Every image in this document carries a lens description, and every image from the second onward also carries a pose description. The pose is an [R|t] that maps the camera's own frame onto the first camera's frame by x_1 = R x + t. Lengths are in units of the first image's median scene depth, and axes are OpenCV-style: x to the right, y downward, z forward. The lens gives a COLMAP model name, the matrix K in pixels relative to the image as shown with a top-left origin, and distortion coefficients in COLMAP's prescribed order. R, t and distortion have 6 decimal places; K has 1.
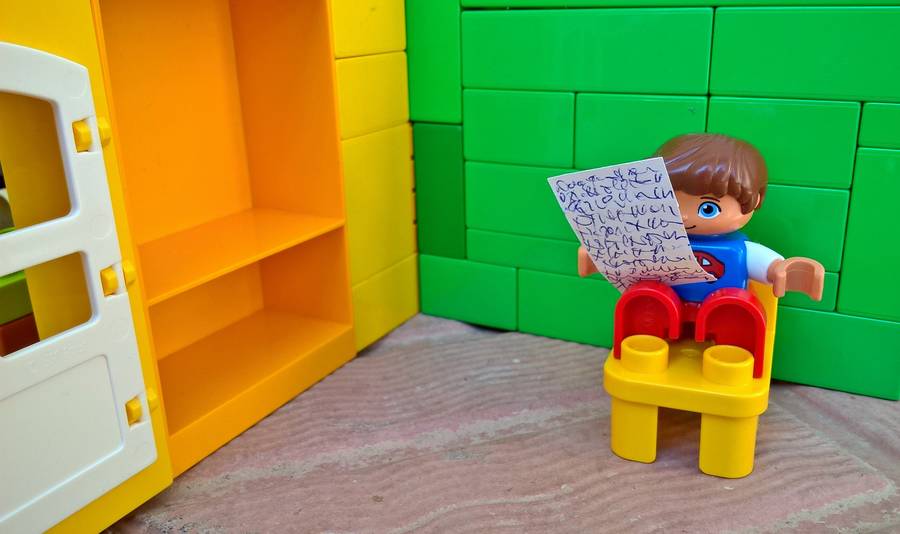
lens RADIAL K [[806.4, 0, 450.0], [0, 806.4, 267.0], [0, 0, 1]] dist [-0.006549, -0.026809]
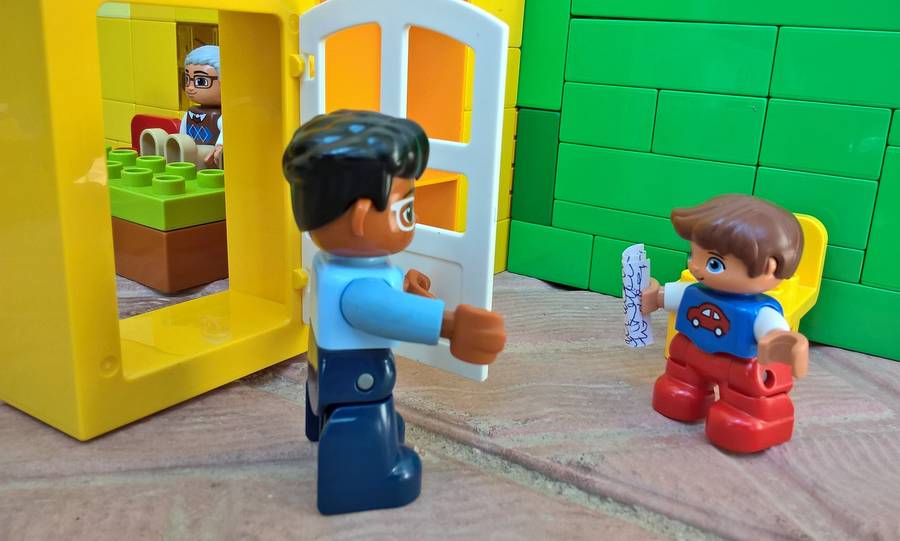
lens RADIAL K [[811.7, 0, 450.0], [0, 811.7, 270.5], [0, 0, 1]] dist [-0.003681, -0.025680]
pose [[0.992044, 0.105601, -0.068543, -0.047103], [-0.109196, 0.992711, -0.051010, 0.160736], [0.062657, 0.058089, 0.996343, -0.241421]]
